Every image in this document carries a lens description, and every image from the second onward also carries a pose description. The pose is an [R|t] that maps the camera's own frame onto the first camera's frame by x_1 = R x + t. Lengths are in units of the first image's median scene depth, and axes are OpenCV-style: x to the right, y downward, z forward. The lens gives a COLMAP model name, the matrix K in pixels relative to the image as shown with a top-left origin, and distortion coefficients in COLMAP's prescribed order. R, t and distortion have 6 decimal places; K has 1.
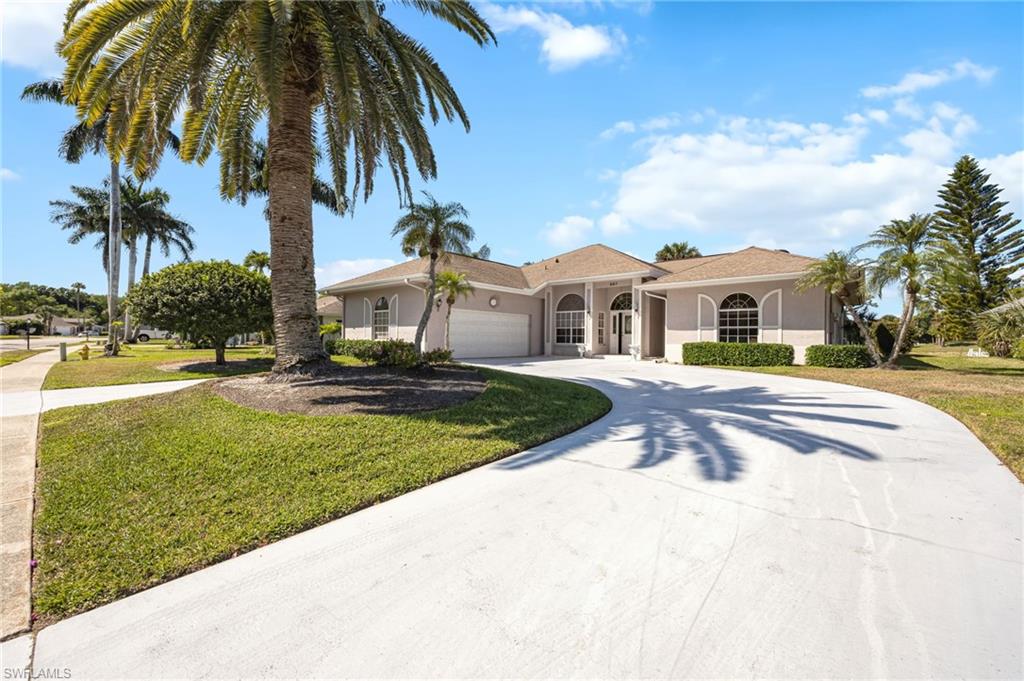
lens RADIAL K [[405.7, 0, 512.0], [0, 405.7, 340.5], [0, 0, 1]] dist [-0.009058, -0.000053]
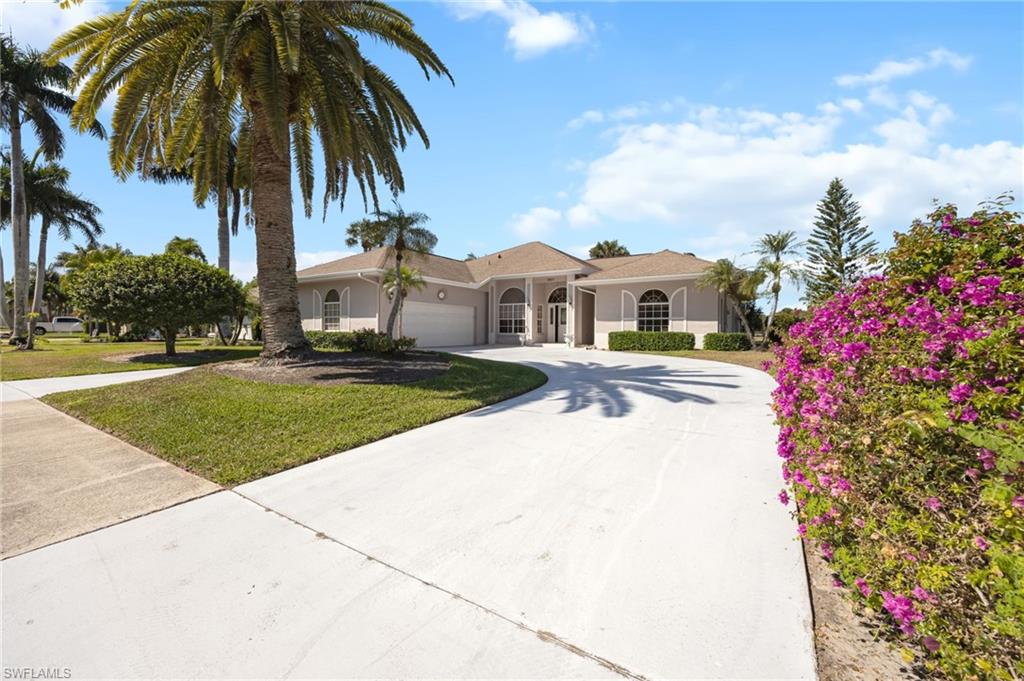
lens RADIAL K [[405.7, 0, 512.0], [0, 405.7, 340.5], [0, 0, 1]] dist [-0.009058, -0.000053]
pose [[0.989241, -0.008110, 0.146070, -0.038716], [0.005003, 0.999754, 0.021627, 0.006391], [-0.146209, -0.020664, 0.989038, -0.184228]]
